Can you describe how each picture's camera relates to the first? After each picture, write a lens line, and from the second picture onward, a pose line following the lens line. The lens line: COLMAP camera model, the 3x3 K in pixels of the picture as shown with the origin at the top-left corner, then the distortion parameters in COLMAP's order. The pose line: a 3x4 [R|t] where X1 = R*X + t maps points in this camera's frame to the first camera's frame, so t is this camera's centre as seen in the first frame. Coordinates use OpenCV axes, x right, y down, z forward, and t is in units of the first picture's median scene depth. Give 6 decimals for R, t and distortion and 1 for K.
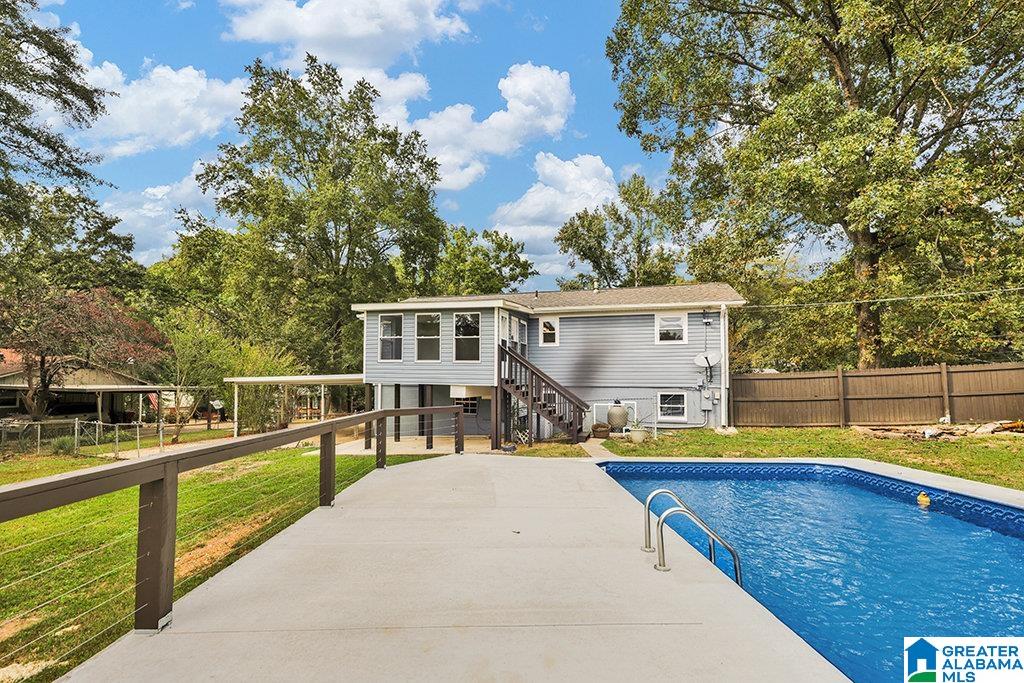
lens RADIAL K [[492.5, 0, 510.2], [0, 492.5, 367.9], [0, 0, 1]] dist [-0.001192, 0.007979]
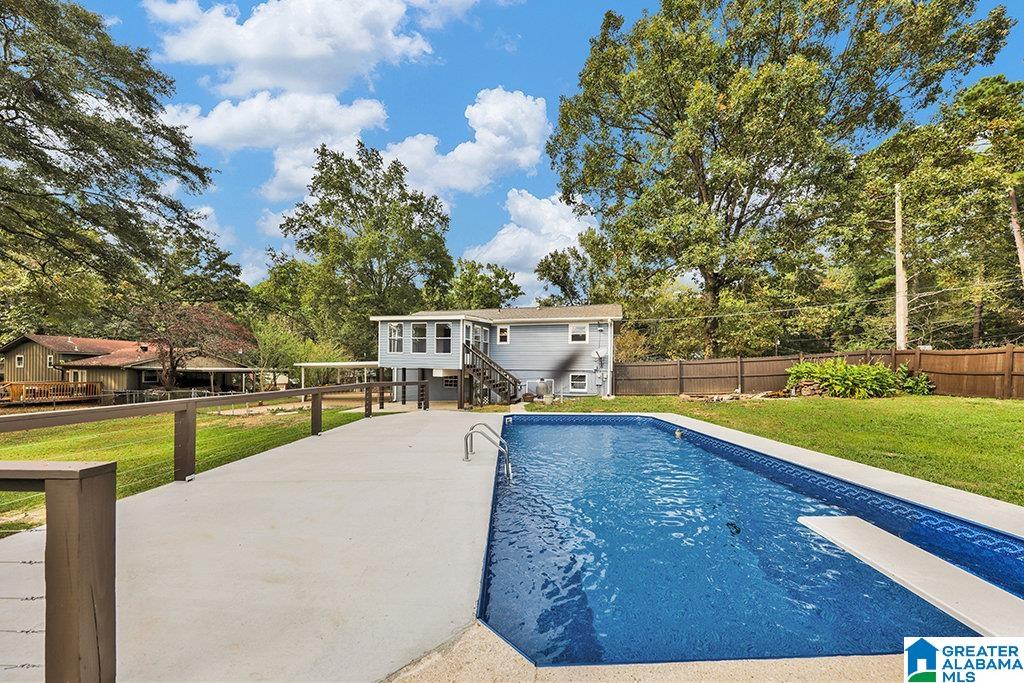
lens RADIAL K [[340.7, 0, 526.9], [0, 340.7, 369.9], [0, 0, 1]] dist [0.000264, -0.000040]
pose [[0.999509, 0.005155, 0.030905, 0.089668], [-0.006216, 0.999391, 0.034326, 0.000209], [-0.030709, -0.034501, 0.998933, -0.062255]]
